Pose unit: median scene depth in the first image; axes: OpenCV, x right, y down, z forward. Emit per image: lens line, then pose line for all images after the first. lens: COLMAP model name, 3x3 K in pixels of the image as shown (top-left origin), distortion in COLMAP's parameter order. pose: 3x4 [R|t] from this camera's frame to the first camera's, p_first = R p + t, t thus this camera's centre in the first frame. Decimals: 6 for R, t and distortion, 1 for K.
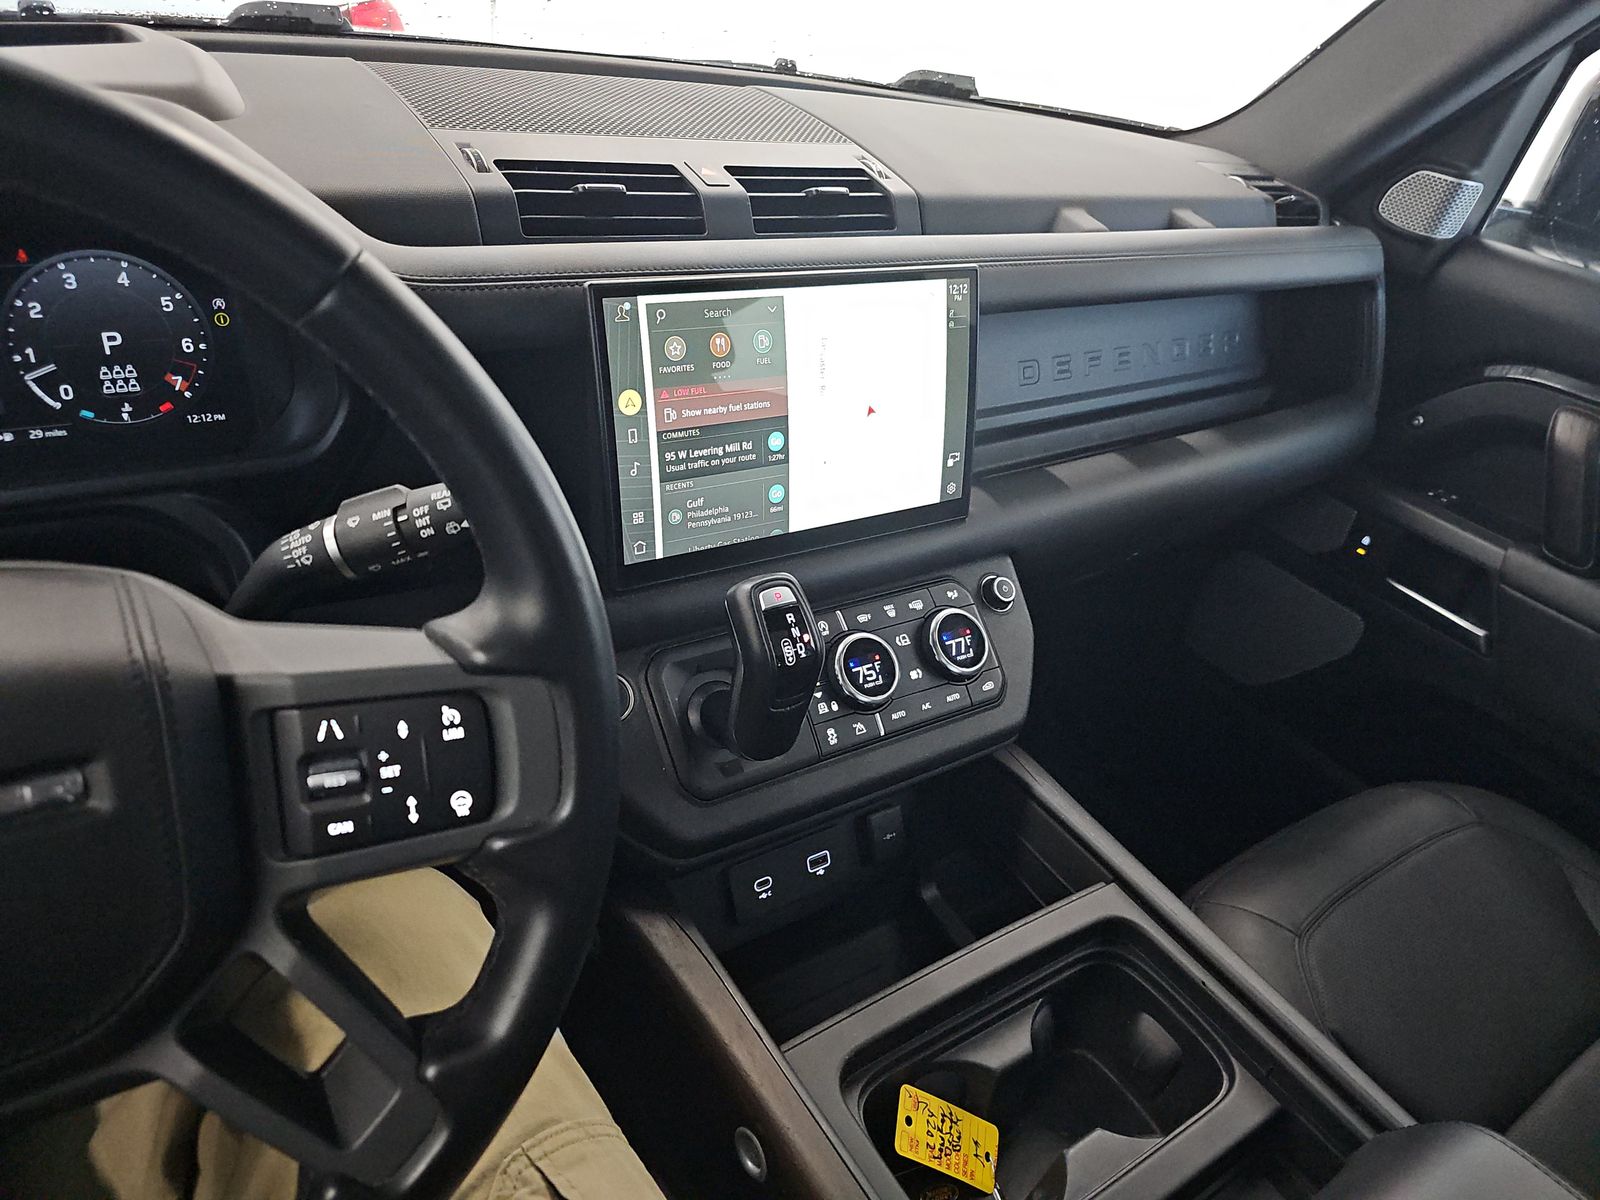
lens RADIAL K [[1072.0, 0, 806.5], [0, 1072.0, 611.0], [0, 0, 1]] dist [0.027293, -0.029521]
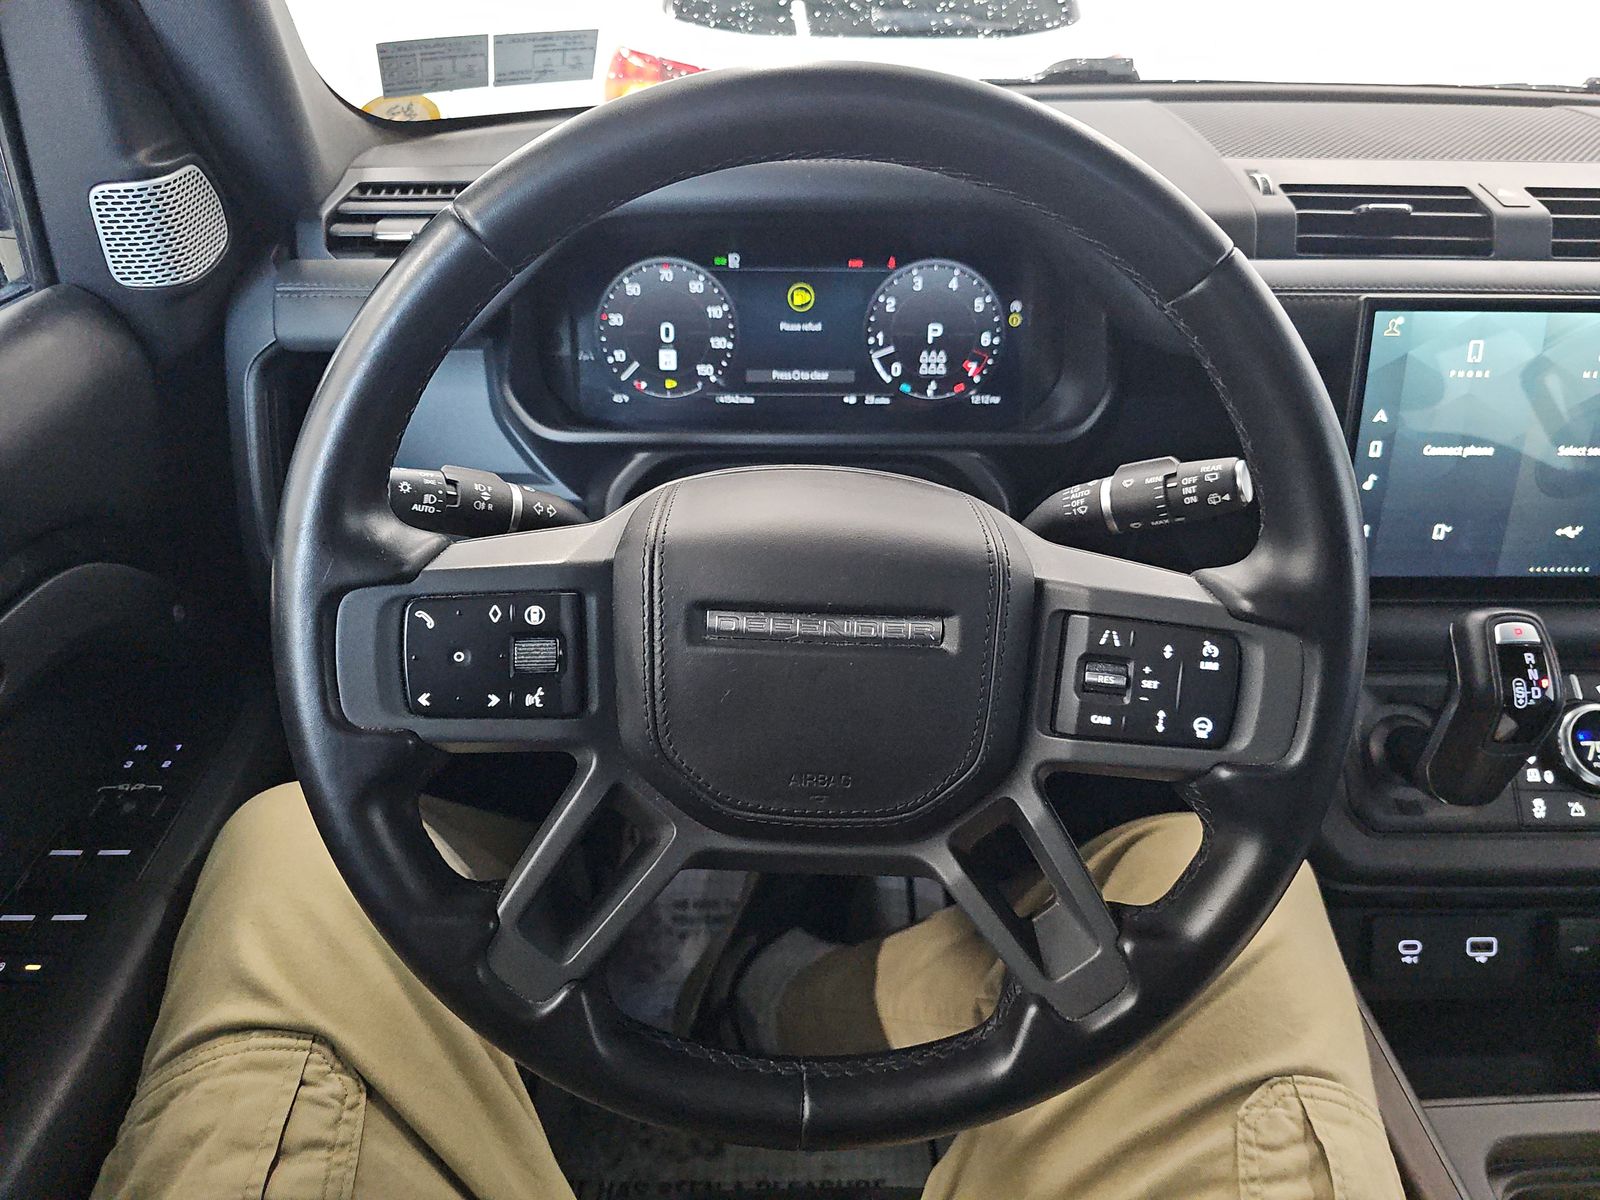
lens RADIAL K [[1072.0, 0, 789.2], [0, 1072.0, 604.0], [0, 0, 1]] dist [0.027293, -0.029521]
pose [[0.835215, 0.178001, -0.520318, -0.076165], [-0.201133, 0.979488, 0.012224, 0.081075], [0.511821, 0.094443, 0.853885, -0.132296]]
